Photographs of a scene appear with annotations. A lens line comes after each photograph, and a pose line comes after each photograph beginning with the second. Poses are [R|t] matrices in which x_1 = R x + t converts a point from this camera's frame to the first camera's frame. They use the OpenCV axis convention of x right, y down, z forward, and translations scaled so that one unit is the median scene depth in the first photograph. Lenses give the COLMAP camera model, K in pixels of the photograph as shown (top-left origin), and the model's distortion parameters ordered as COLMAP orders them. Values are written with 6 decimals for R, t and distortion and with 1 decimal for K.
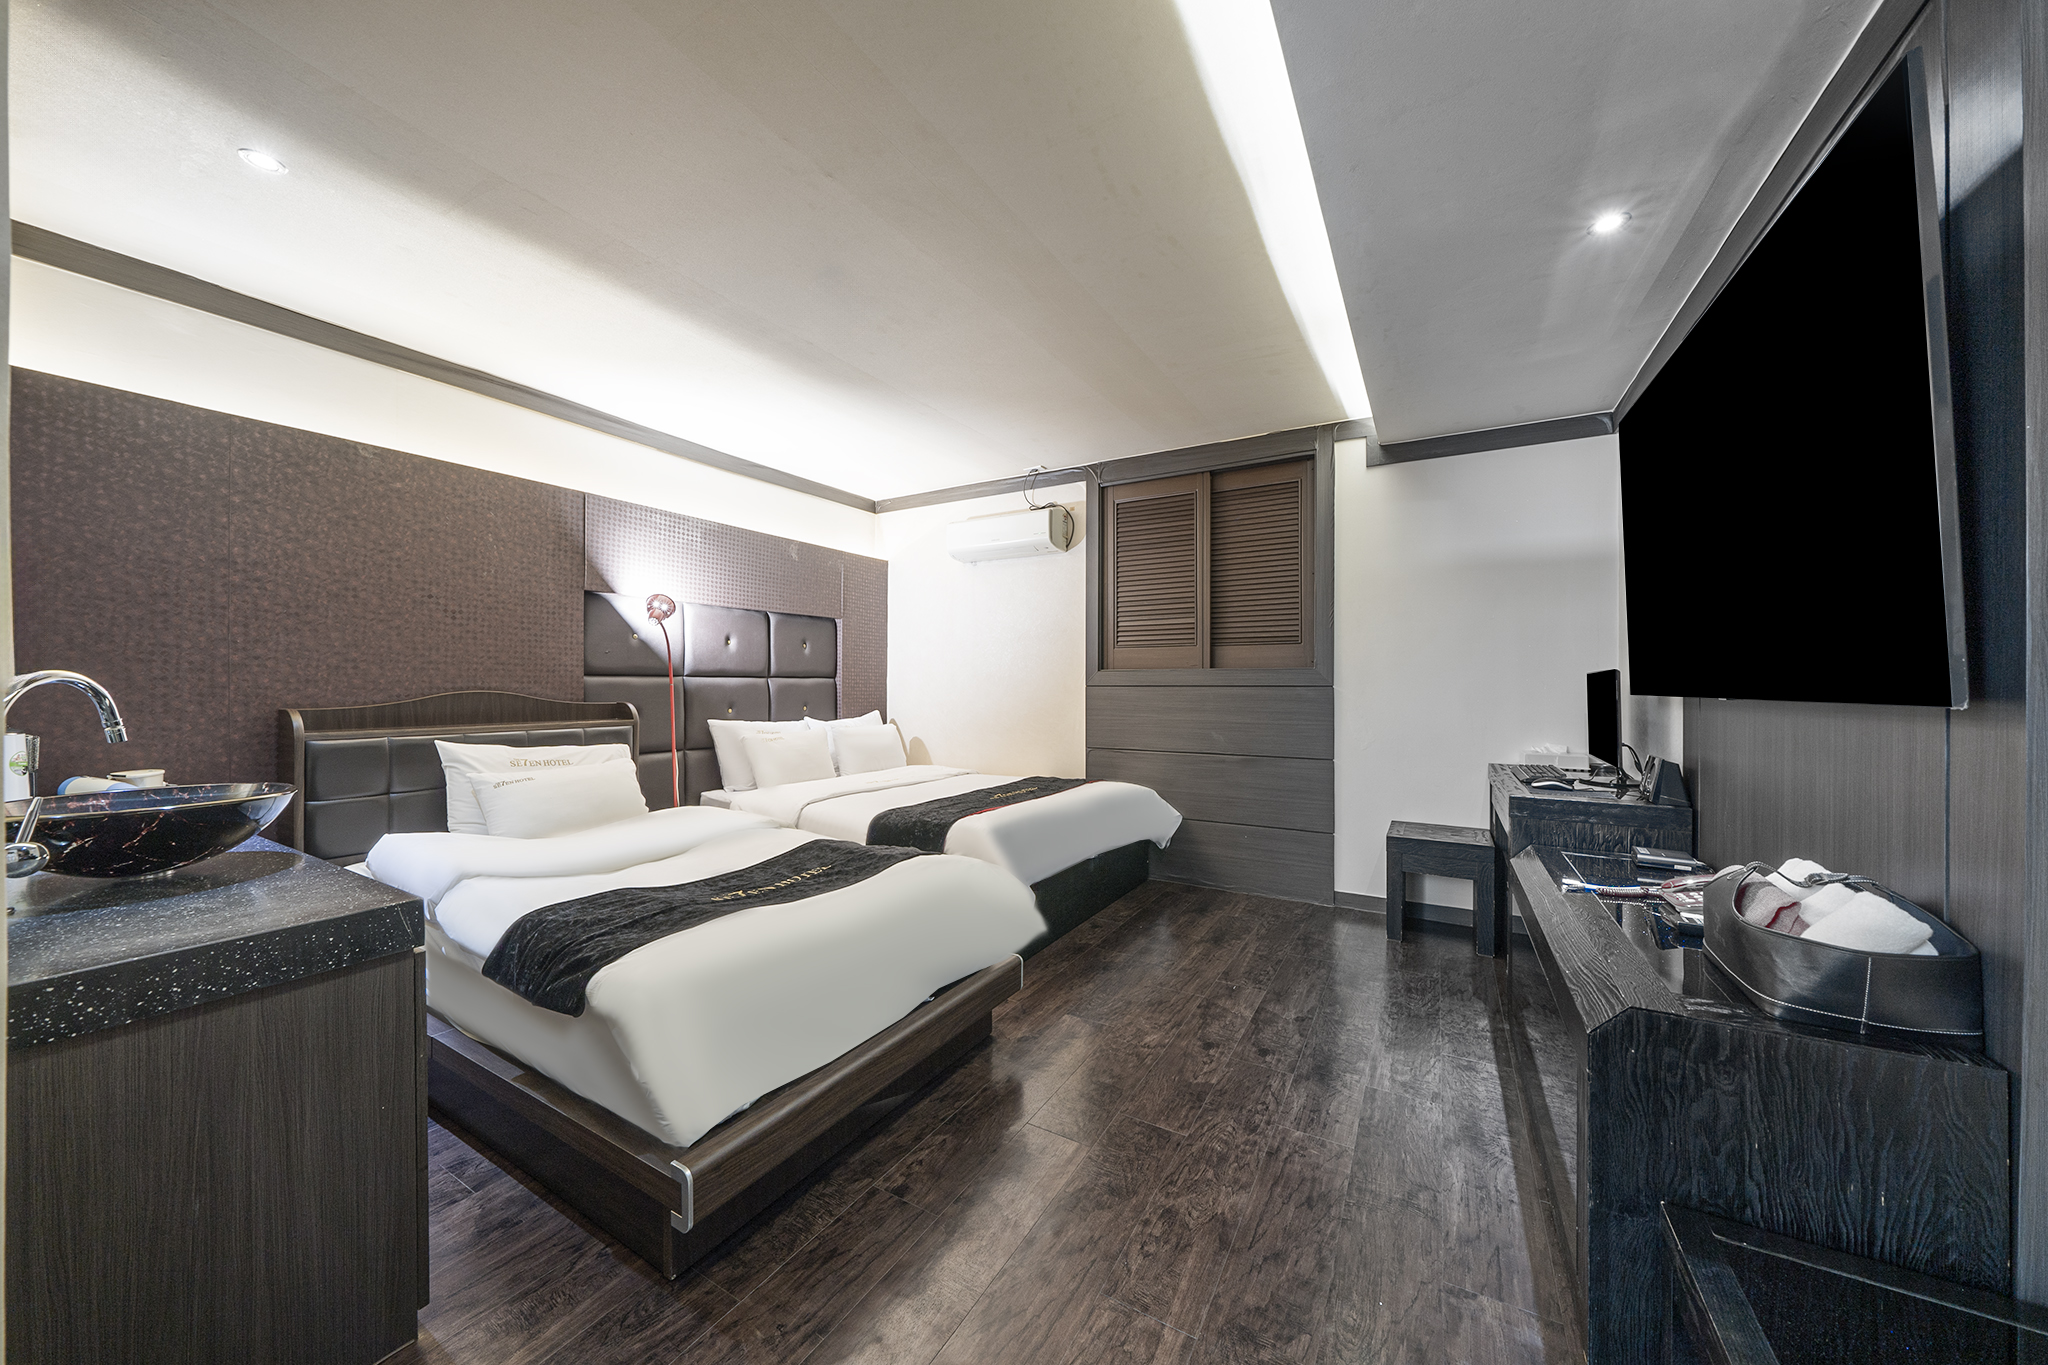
lens RADIAL K [[701.1, 0, 1035.5], [0, 701.1, 680.3], [0, 0, 1]] dist [-0.000421, -0.000021]
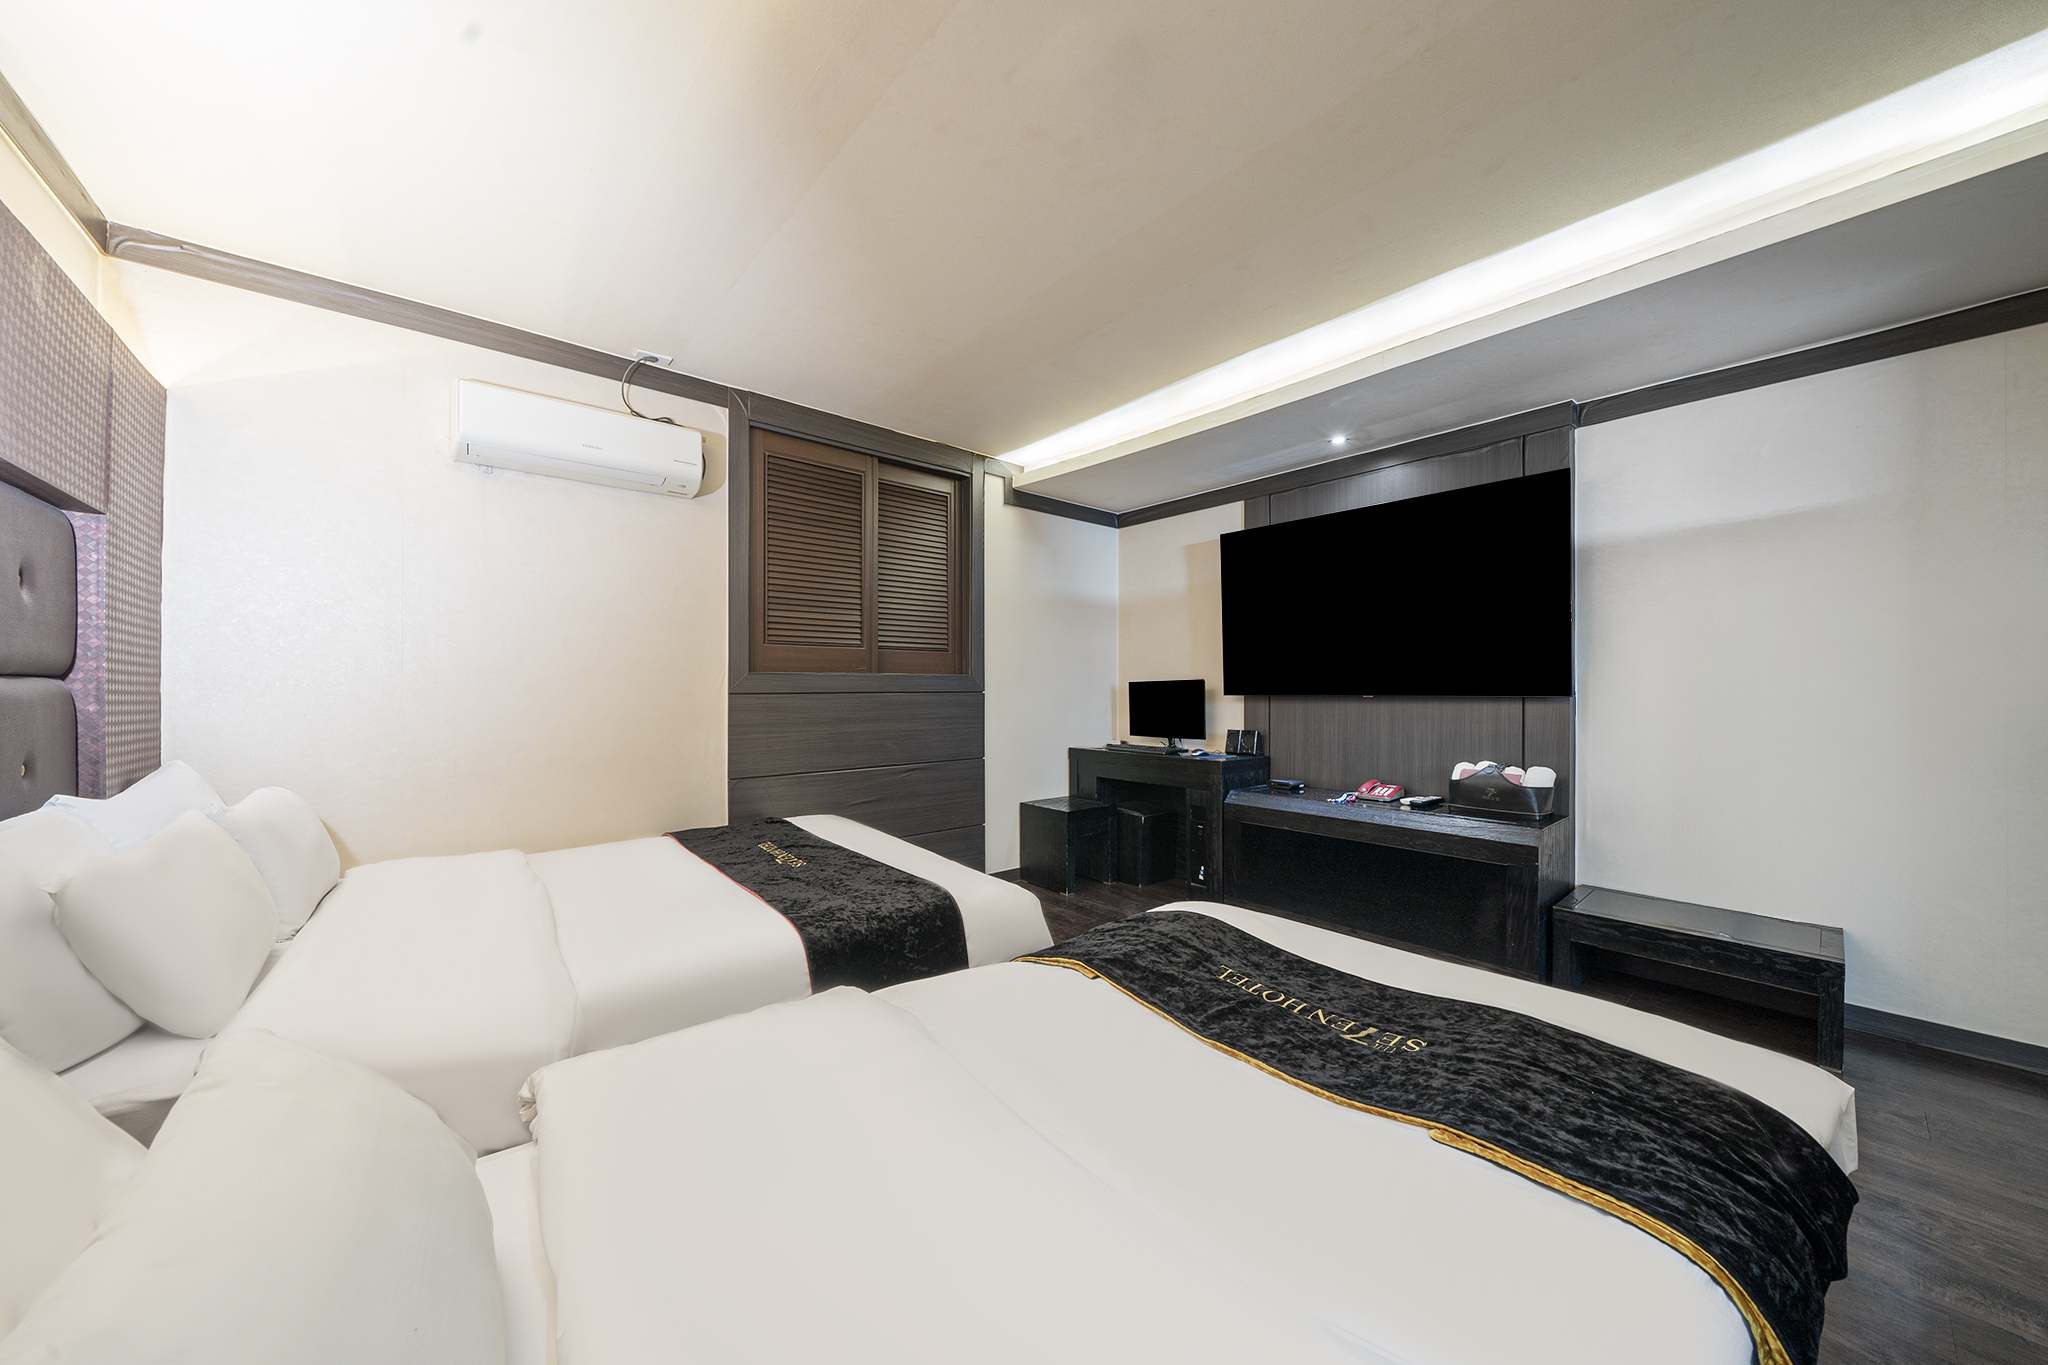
lens RADIAL K [[701.1, 0, 1035.5], [0, 701.1, 680.3], [0, 0, 1]] dist [-0.000421, -0.000021]
pose [[0.334349, 0.007252, 0.942422, -0.556611], [-0.000632, 0.999972, -0.007470, -0.000936], [-0.942449, 0.001902, 0.334344, 0.516242]]
